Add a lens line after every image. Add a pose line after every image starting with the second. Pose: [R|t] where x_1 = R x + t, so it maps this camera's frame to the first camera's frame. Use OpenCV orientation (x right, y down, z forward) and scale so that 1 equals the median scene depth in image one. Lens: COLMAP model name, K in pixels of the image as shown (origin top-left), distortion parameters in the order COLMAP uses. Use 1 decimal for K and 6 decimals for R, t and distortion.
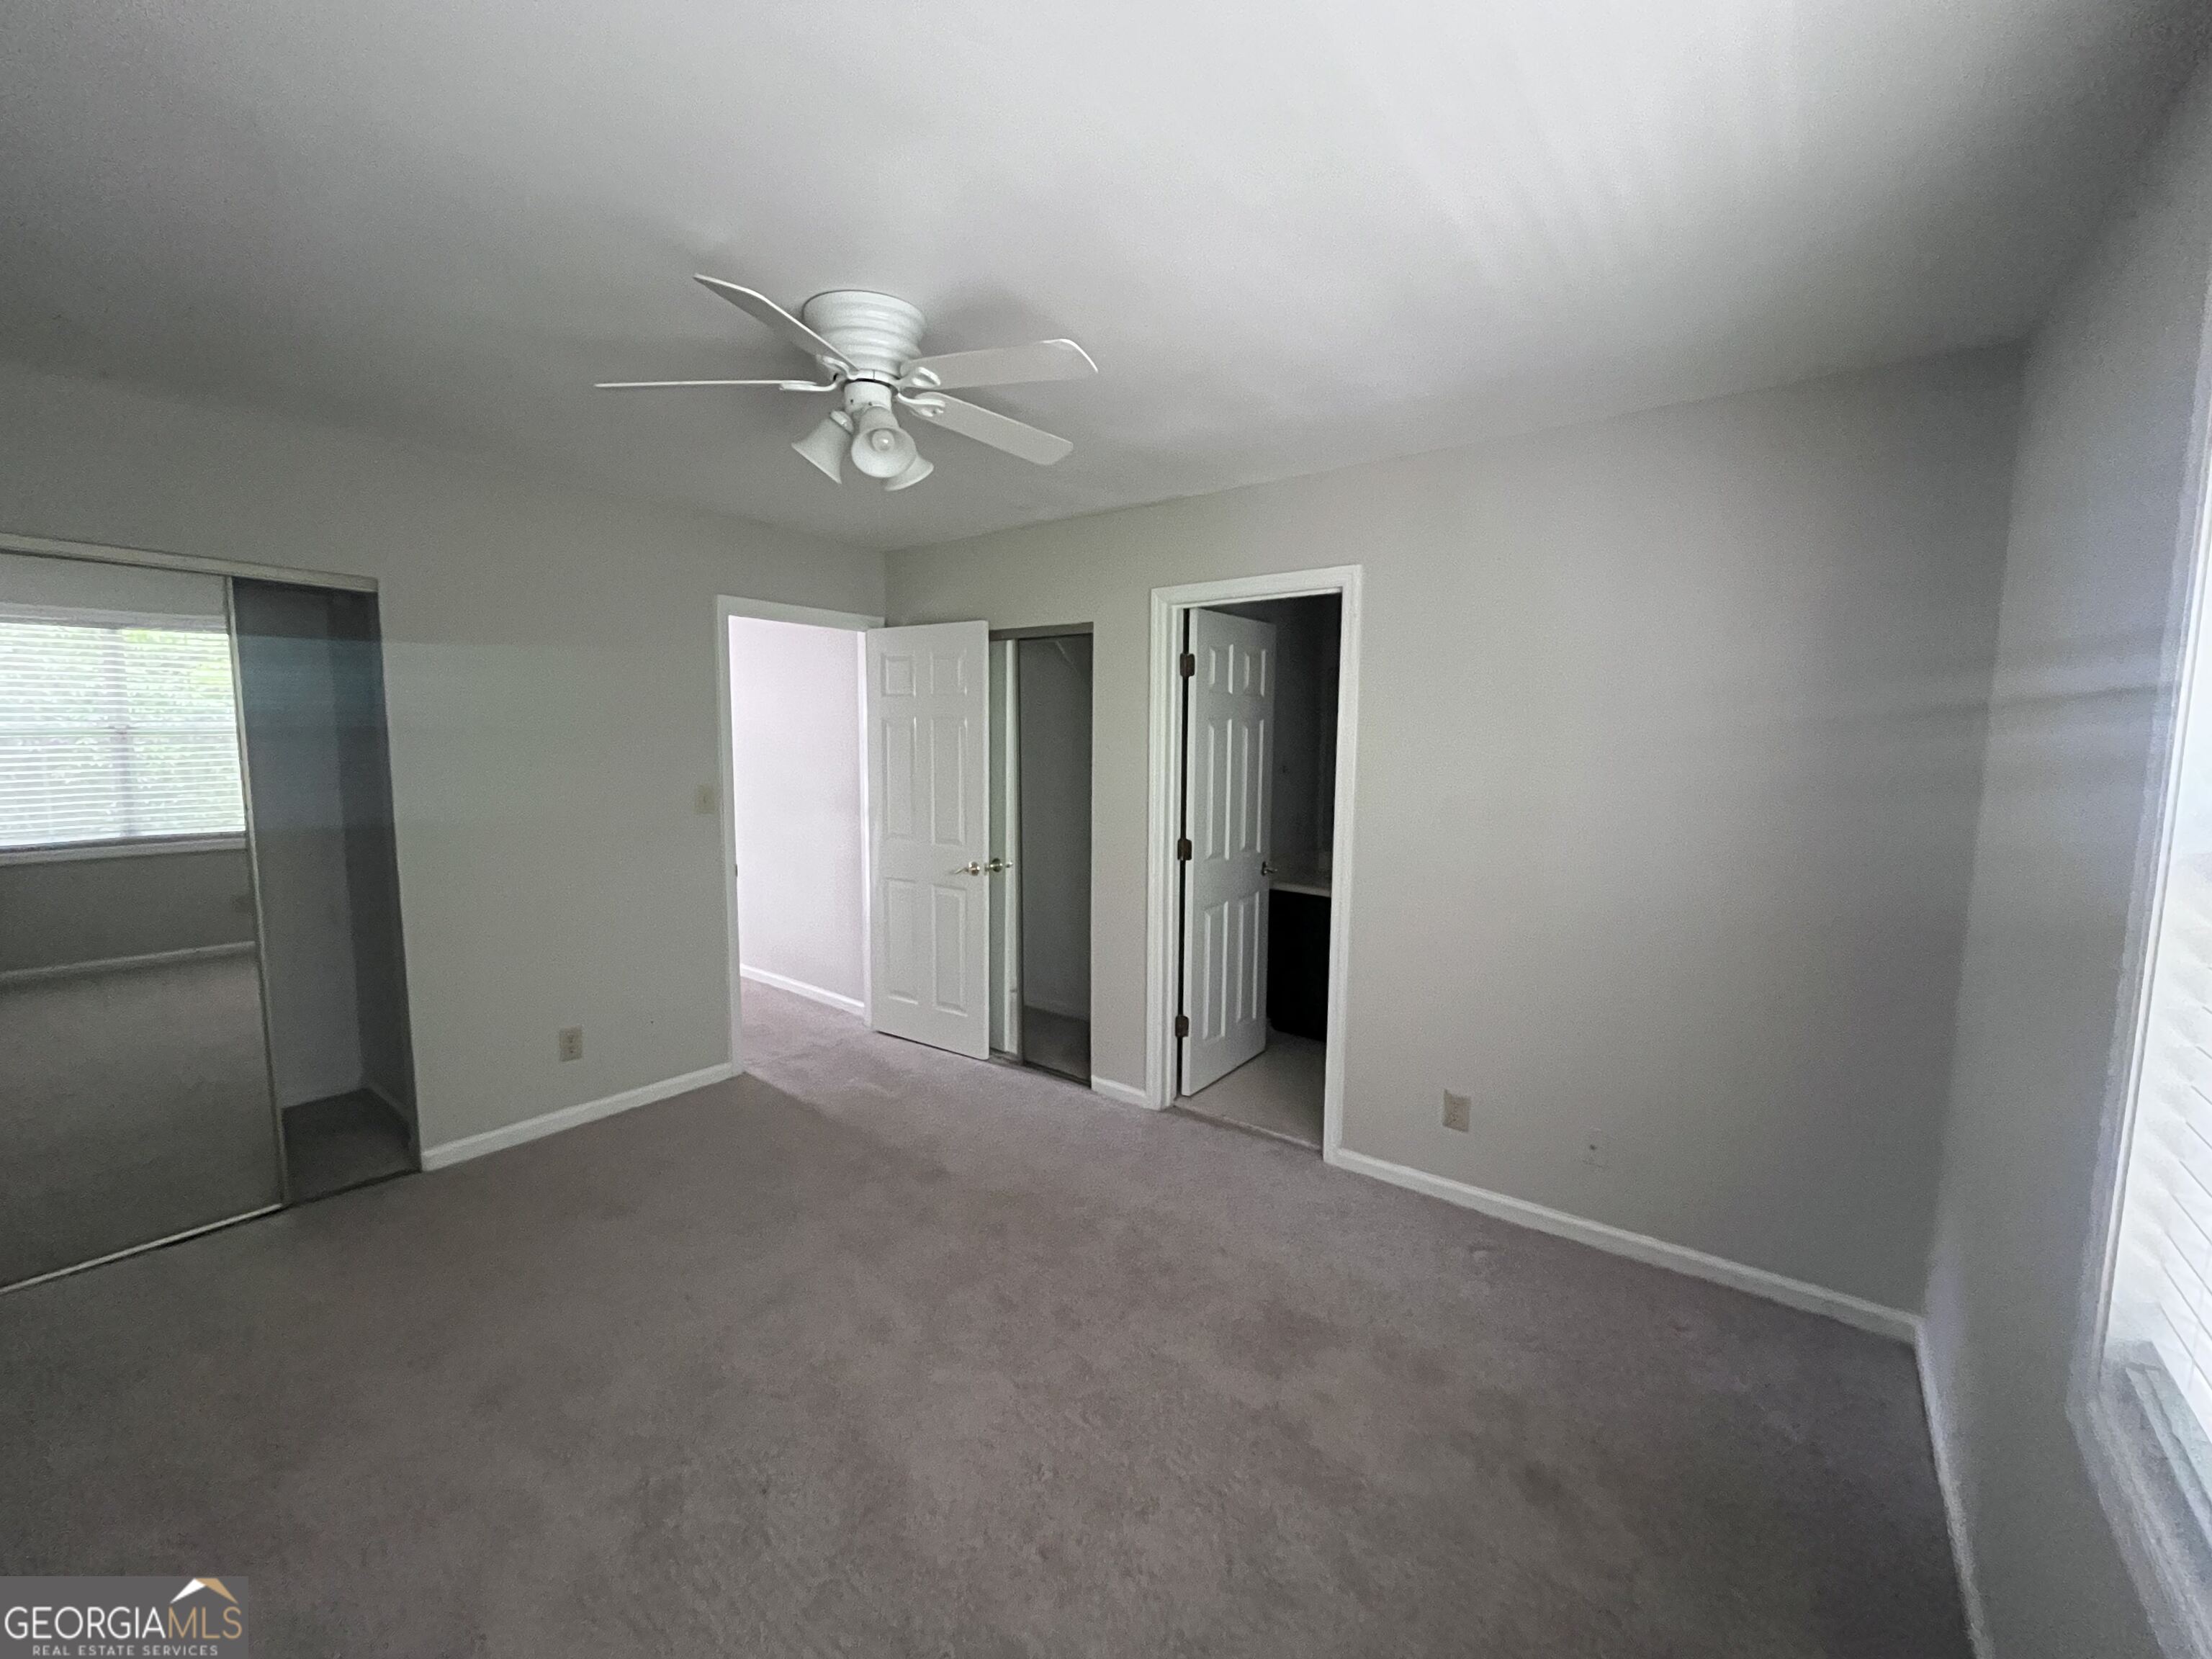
lens RADIAL K [[904.3, 0, 1106.0], [0, 904.3, 829.5], [0, 0, 1]] dist [-0.000506, -0.000173]
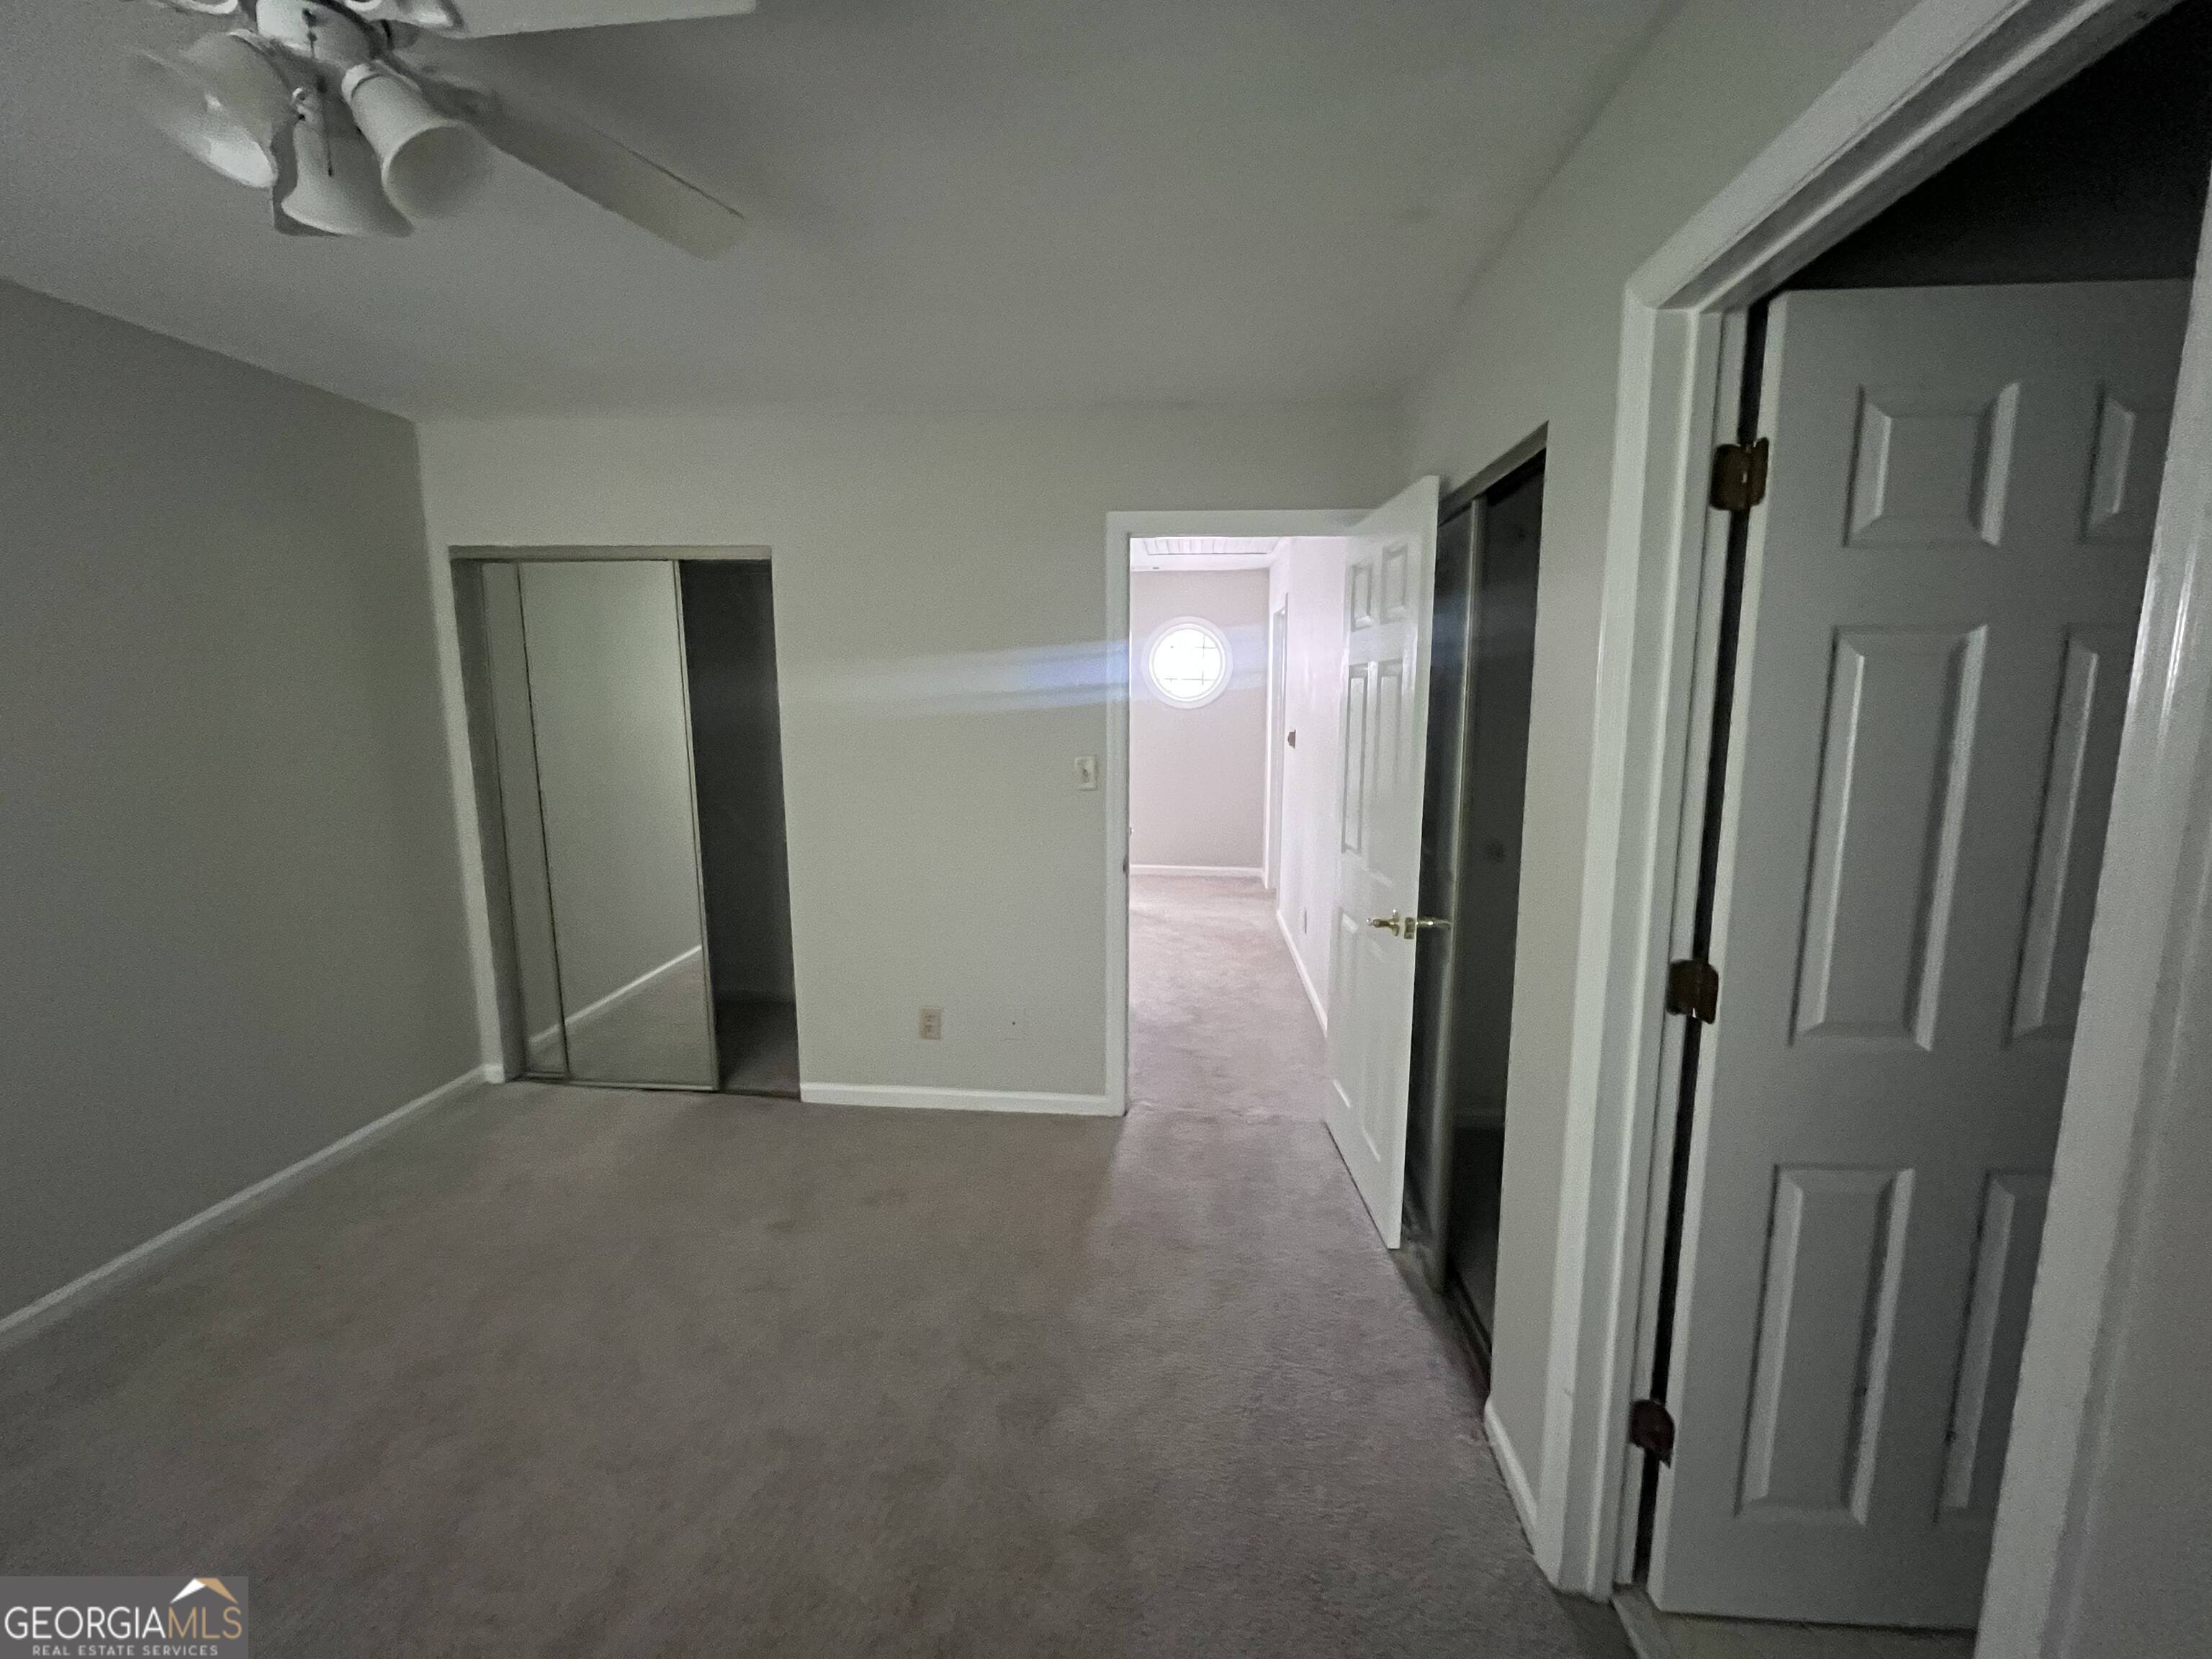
lens RADIAL K [[904.3, 0, 1106.0], [0, 904.3, 829.5], [0, 0, 1]] dist [-0.000506, -0.000173]
pose [[0.539540, 0.114740, -0.834105, 0.253233], [-0.084763, 0.993040, 0.081774, -0.052113], [0.837682, 0.026581, 0.545510, 0.586907]]
